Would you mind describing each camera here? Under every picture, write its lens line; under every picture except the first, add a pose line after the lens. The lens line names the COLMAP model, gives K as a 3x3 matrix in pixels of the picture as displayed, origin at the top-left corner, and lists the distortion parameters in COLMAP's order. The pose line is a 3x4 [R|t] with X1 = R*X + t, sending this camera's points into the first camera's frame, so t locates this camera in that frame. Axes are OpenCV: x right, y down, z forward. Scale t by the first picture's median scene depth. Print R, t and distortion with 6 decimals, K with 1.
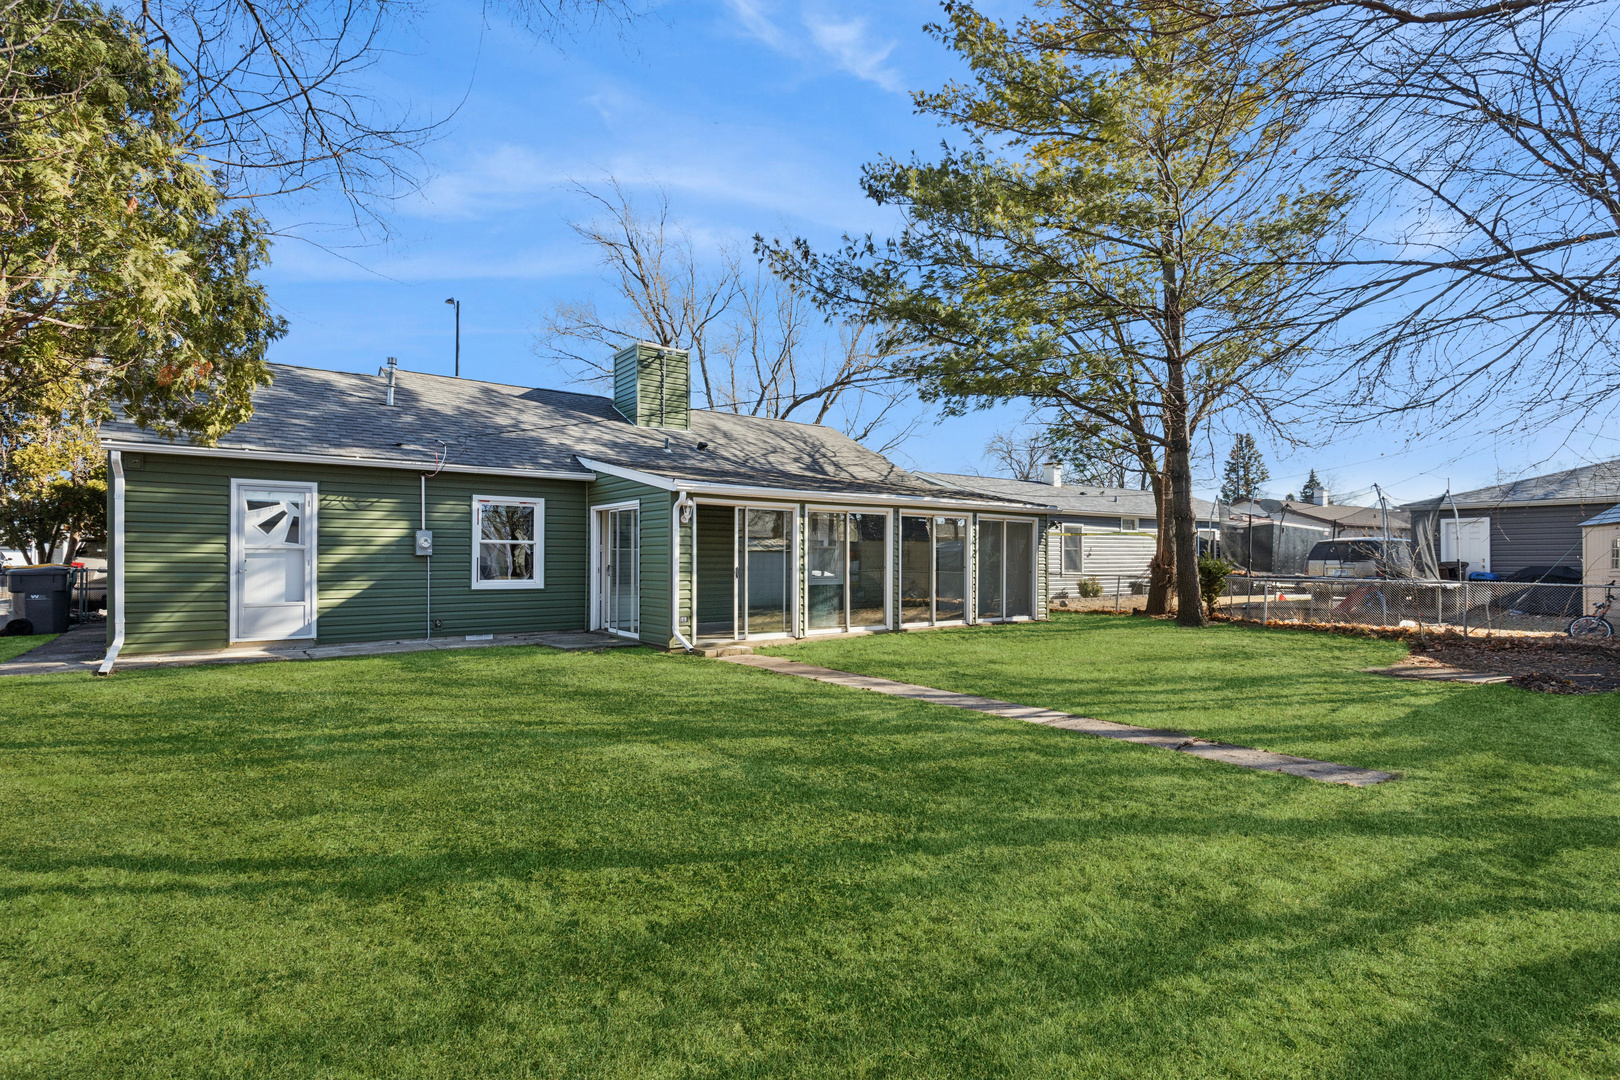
lens RADIAL K [[789.8, 0, 820.5], [0, 789.8, 547.4], [0, 0, 1]] dist [-0.027078, 0.000713]
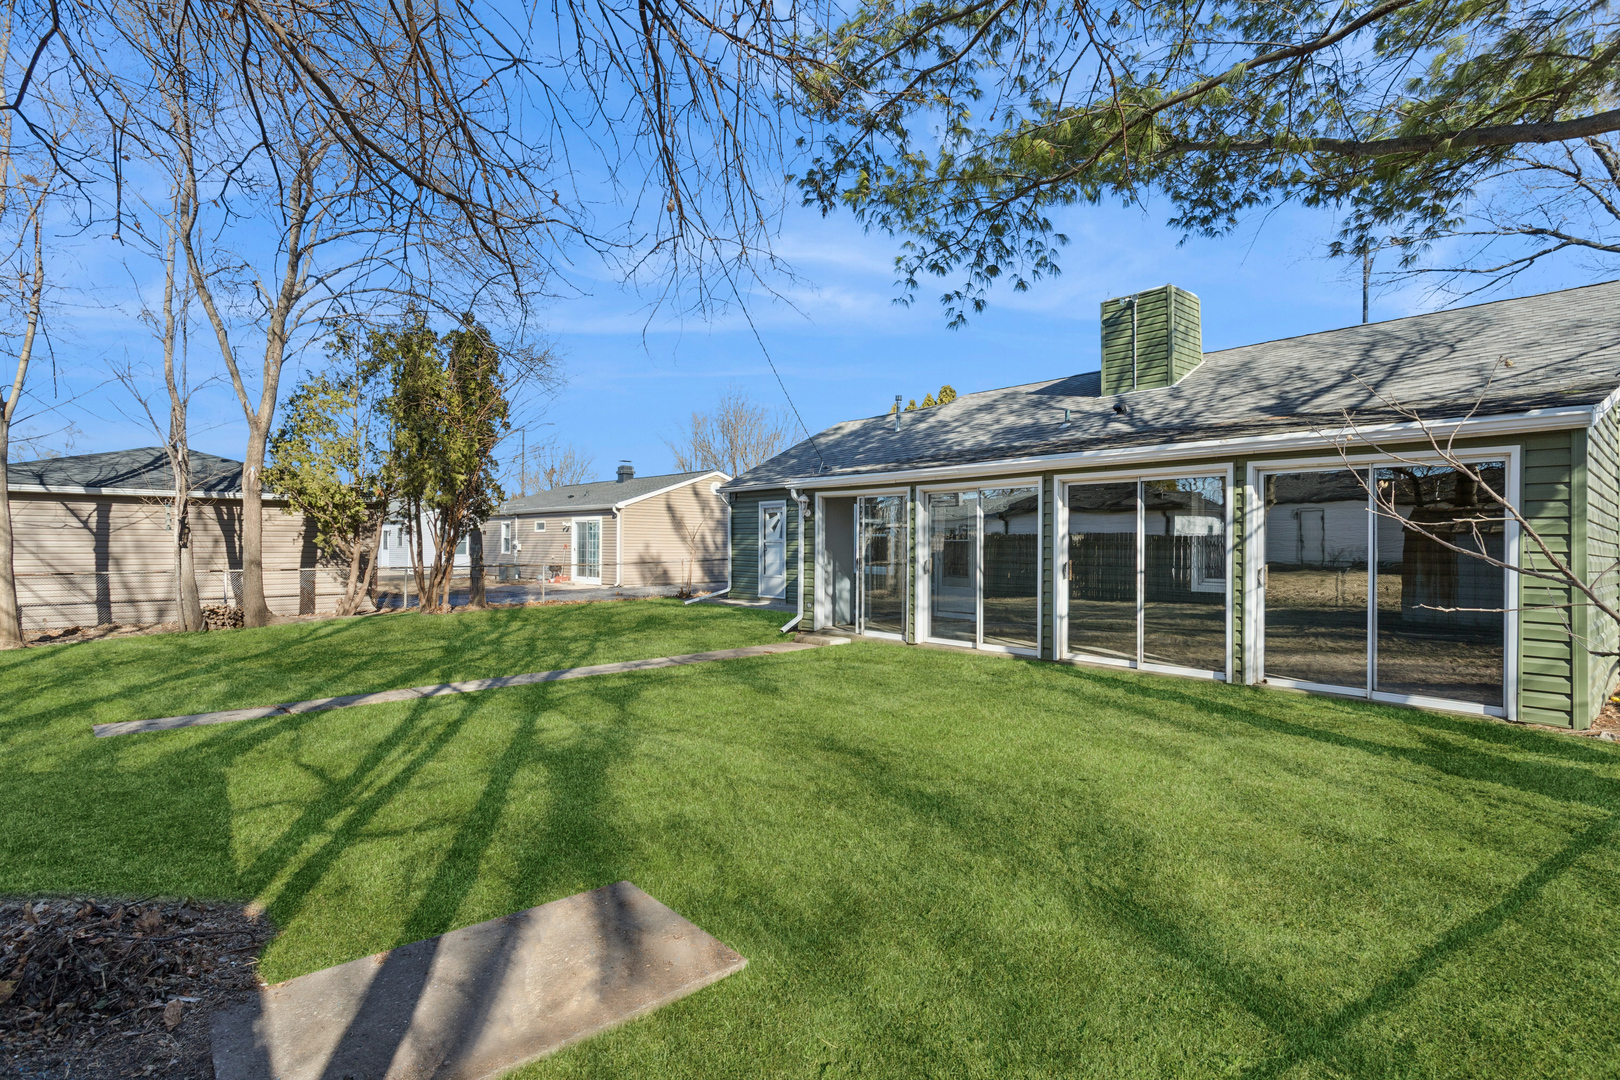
lens RADIAL K [[789.8, 0, 807.9], [0, 789.8, 539.1], [0, 0, 1]] dist [-0.027078, 0.000713]
pose [[-0.035475, -0.013503, -0.999279, 0.945003], [-0.007702, 0.999883, -0.013238, 0.018507], [0.999341, 0.007227, -0.035575, 0.999037]]
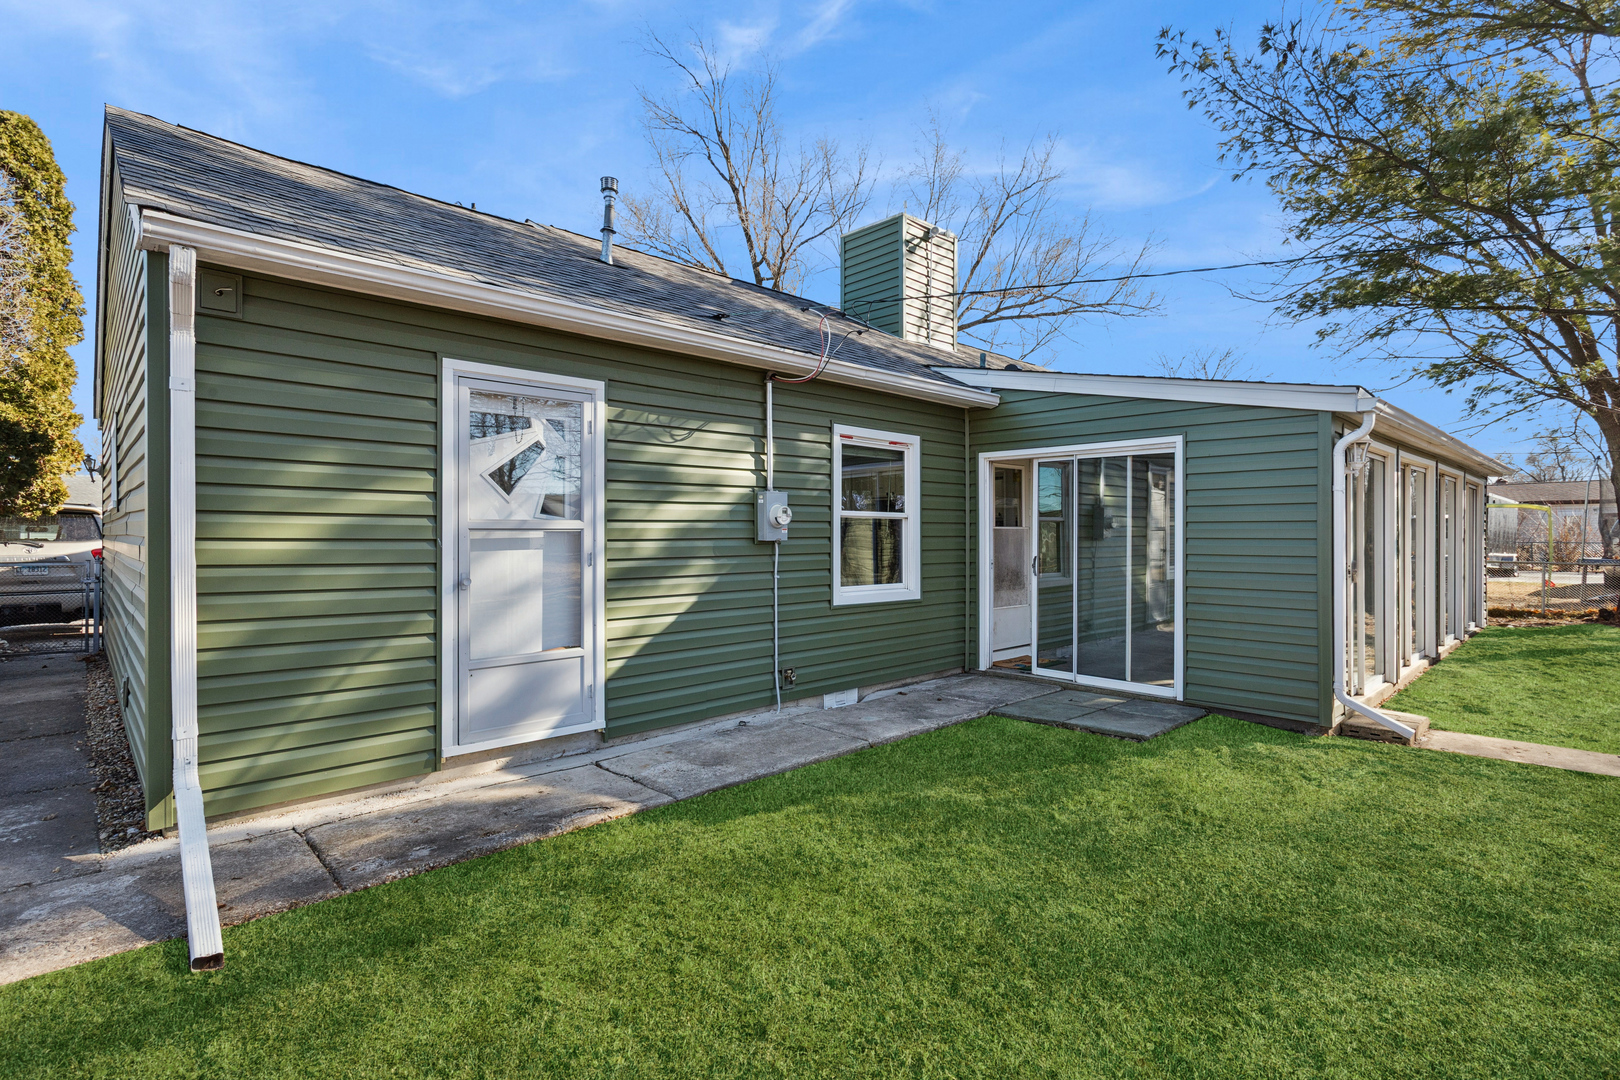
lens RADIAL K [[789.8, 0, 798.5], [0, 789.8, 537.4], [0, 0, 1]] dist [-0.027078, 0.000713]
pose [[0.994378, -0.008460, 0.105553, -0.522843], [0.007661, 0.999939, 0.007970, 0.003898], [-0.105614, -0.007116, 0.994382, 0.482723]]
